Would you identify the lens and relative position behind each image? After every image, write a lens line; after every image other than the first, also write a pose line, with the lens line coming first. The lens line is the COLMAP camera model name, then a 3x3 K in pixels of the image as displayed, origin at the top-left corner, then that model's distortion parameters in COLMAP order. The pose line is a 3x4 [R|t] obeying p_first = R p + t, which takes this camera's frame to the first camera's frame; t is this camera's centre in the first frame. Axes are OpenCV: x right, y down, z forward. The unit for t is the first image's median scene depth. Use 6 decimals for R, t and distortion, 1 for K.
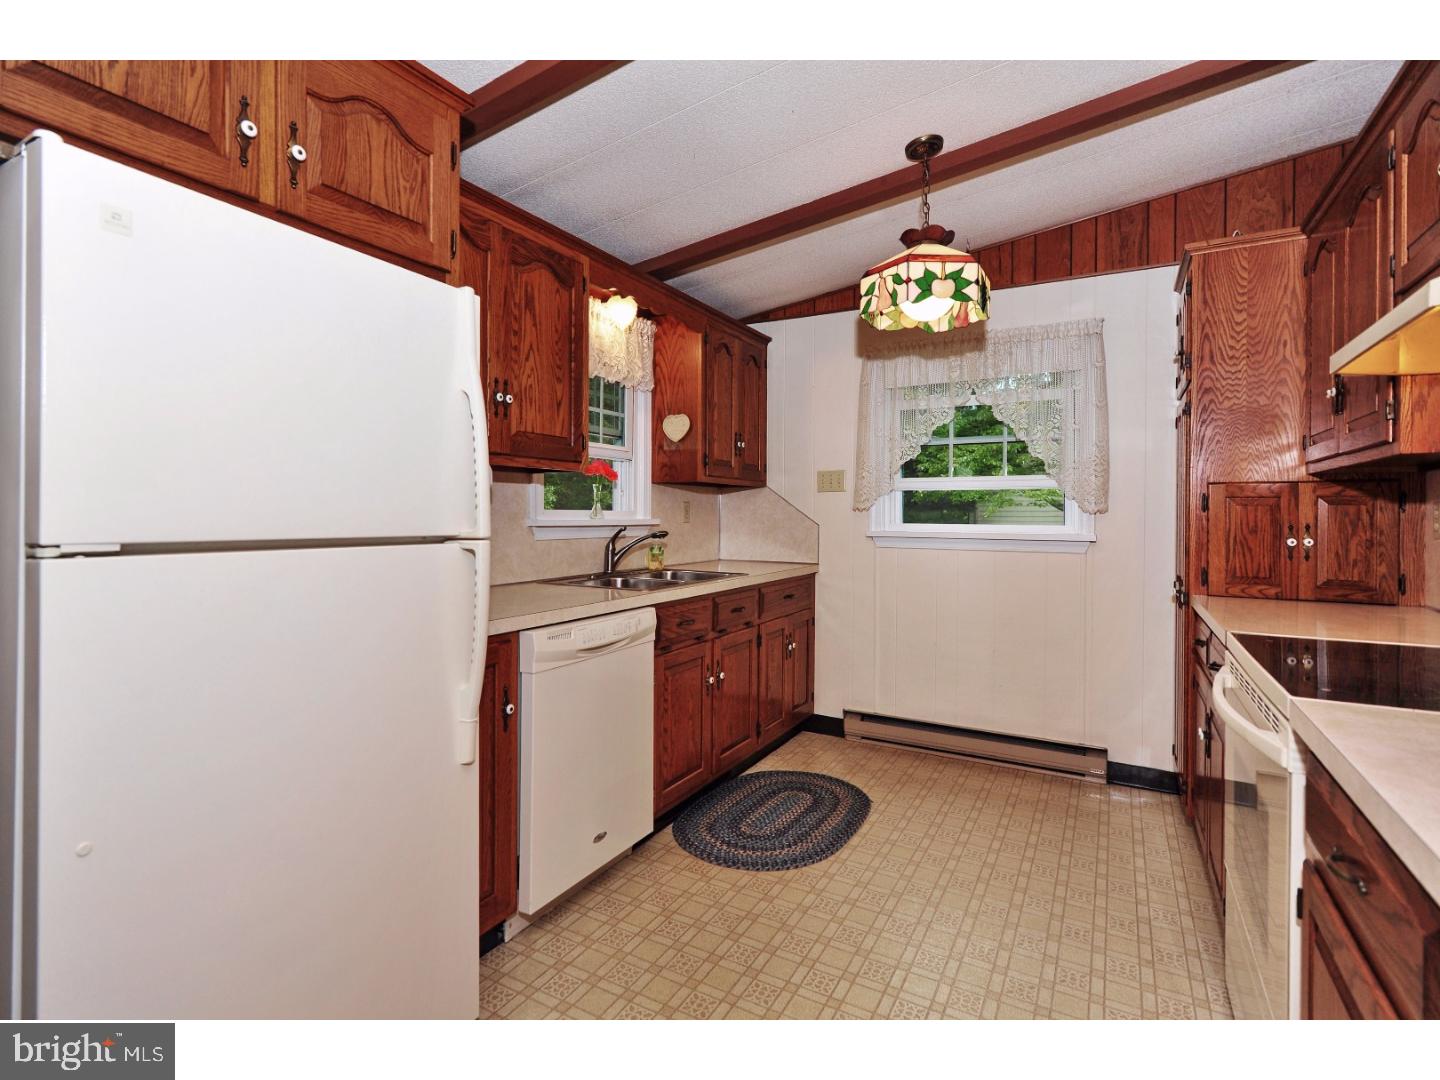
lens RADIAL K [[711.1, 0, 732.5], [0, 711.1, 515.6], [0, 0, 1]] dist [-0.004493, 0.001349]
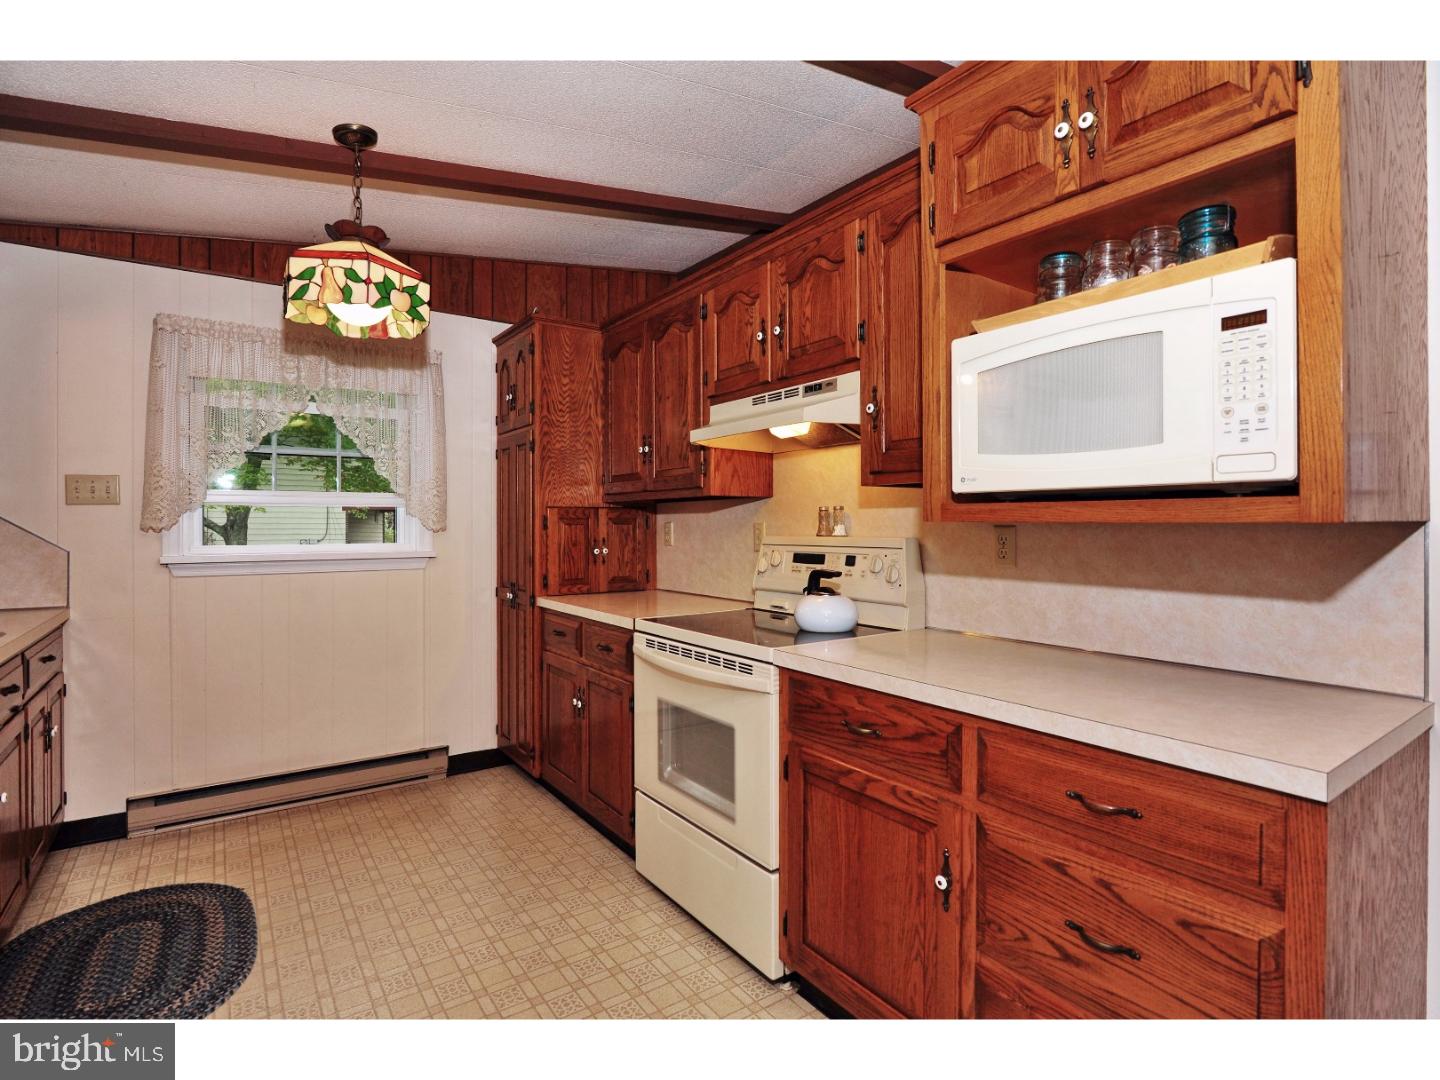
lens RADIAL K [[711.1, 0, 713.9], [0, 711.1, 526.3], [0, 0, 1]] dist [-0.004493, 0.001349]
pose [[0.439895, -0.006796, 0.898023, -0.322867], [0.006283, 0.999970, 0.004490, -0.014792], [-0.898027, 0.003667, 0.439925, 0.171053]]
